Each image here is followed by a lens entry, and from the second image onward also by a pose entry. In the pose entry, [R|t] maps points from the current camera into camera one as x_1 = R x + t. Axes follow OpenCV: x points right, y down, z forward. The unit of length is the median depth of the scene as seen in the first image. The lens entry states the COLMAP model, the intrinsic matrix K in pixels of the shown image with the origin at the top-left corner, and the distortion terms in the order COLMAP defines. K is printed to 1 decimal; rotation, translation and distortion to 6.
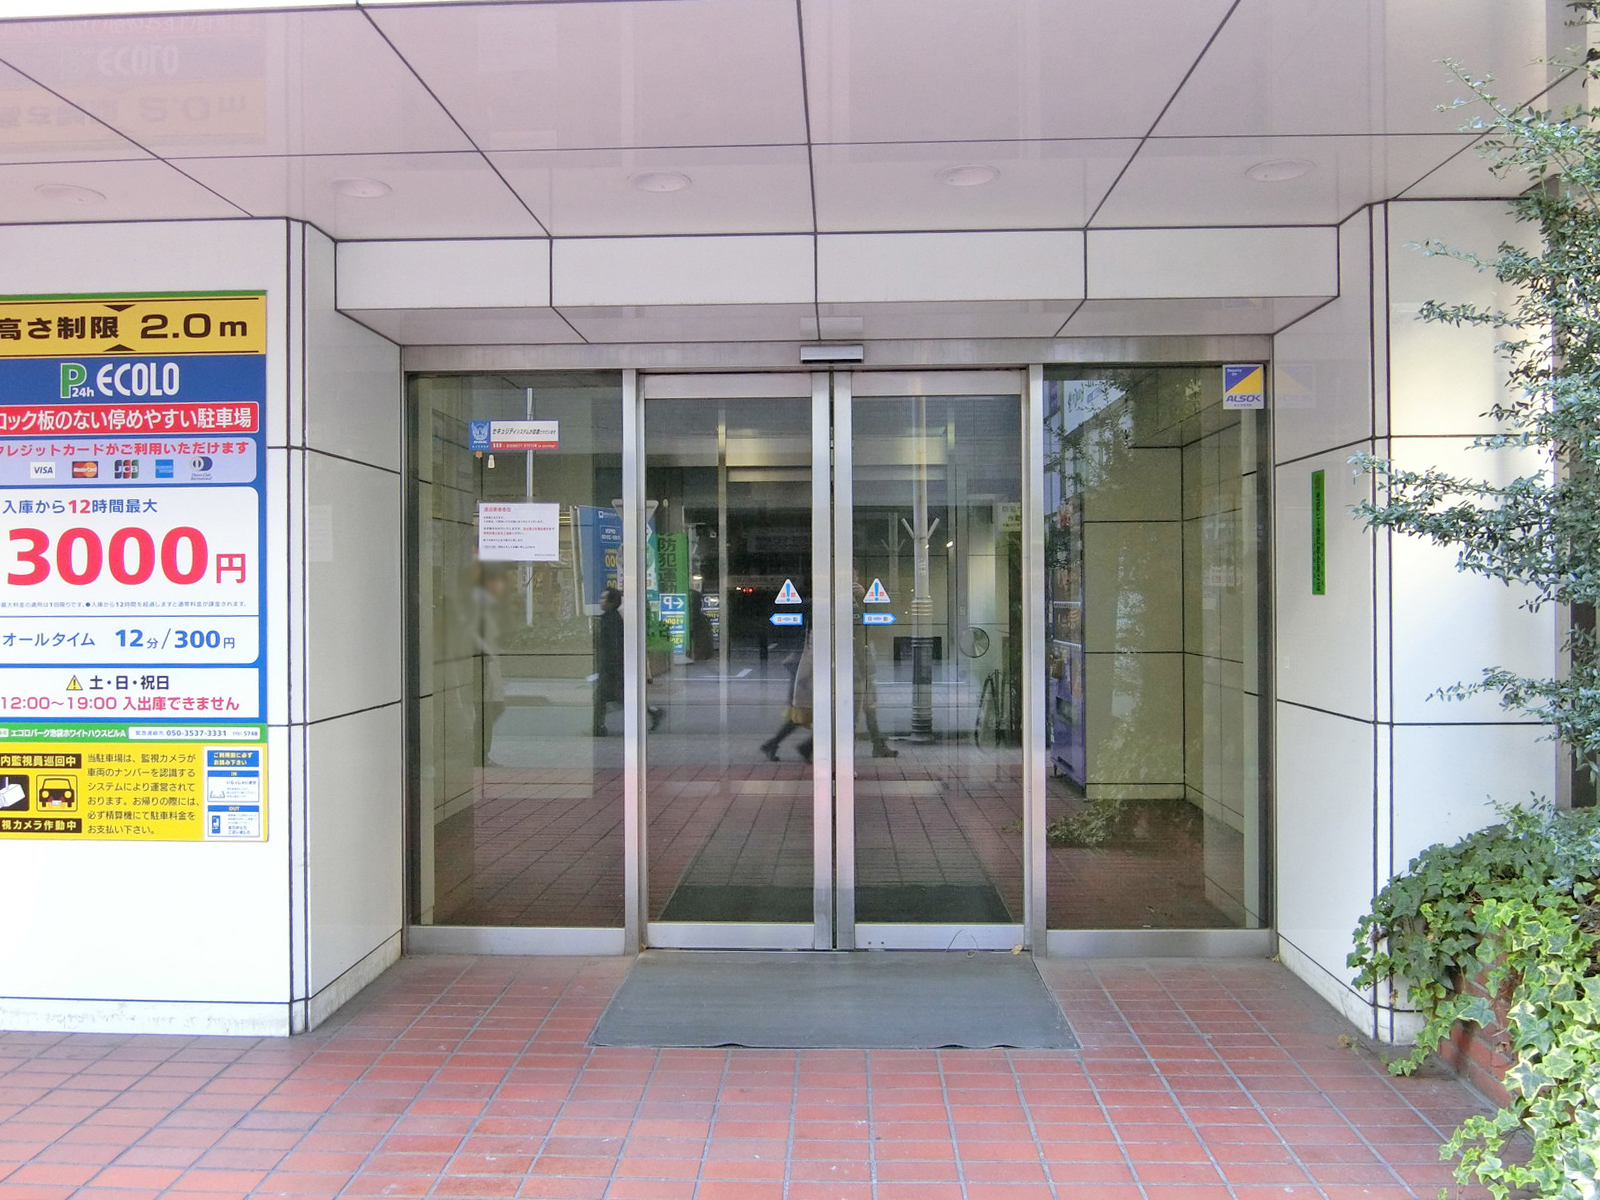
lens RADIAL K [[1249.0, 0, 797.3], [0, 1249.0, 596.7], [0, 0, 1]] dist [-0.011789, -0.014084]
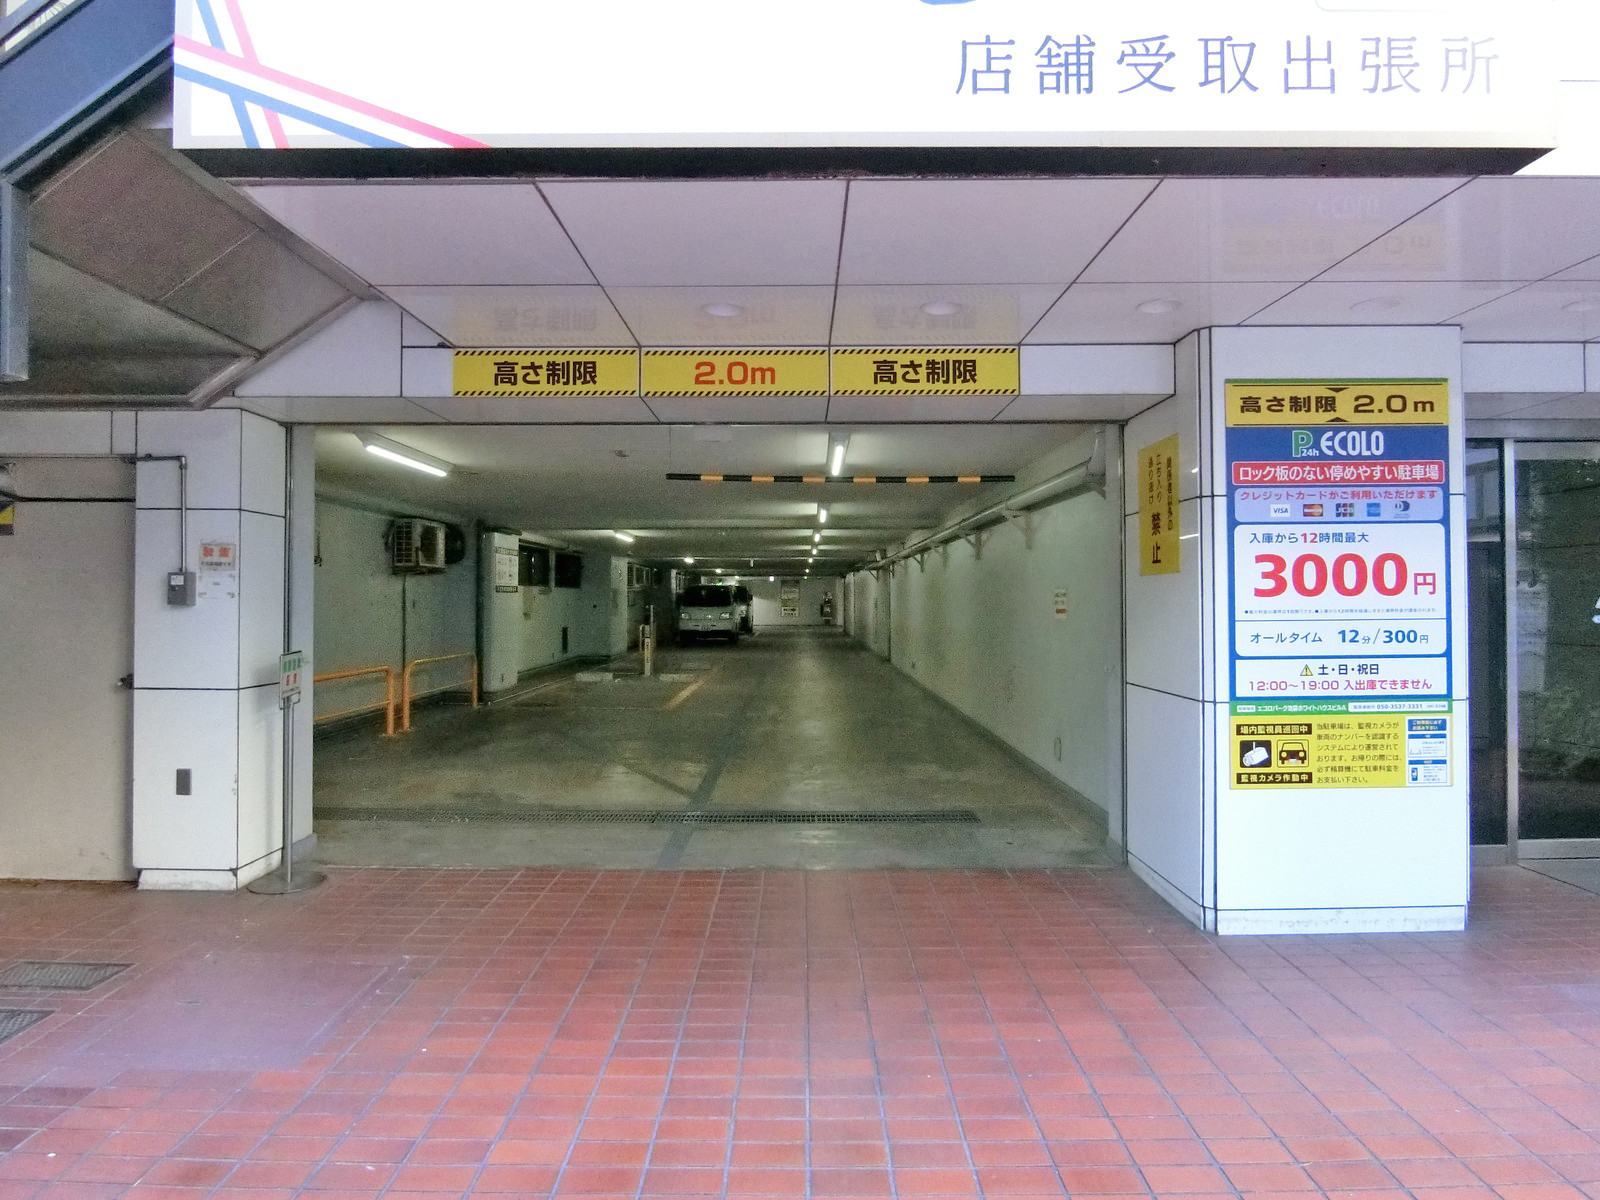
lens RADIAL K [[889.0, 0, 799.9], [0, 889.0, 595.6], [0, 0, 1]] dist [-0.016740, 0.001054]
pose [[0.999121, -0.005904, 0.041512, -1.165984], [0.006366, 0.999919, -0.010997, -0.003714], [-0.041443, 0.011252, 0.999077, 0.074329]]
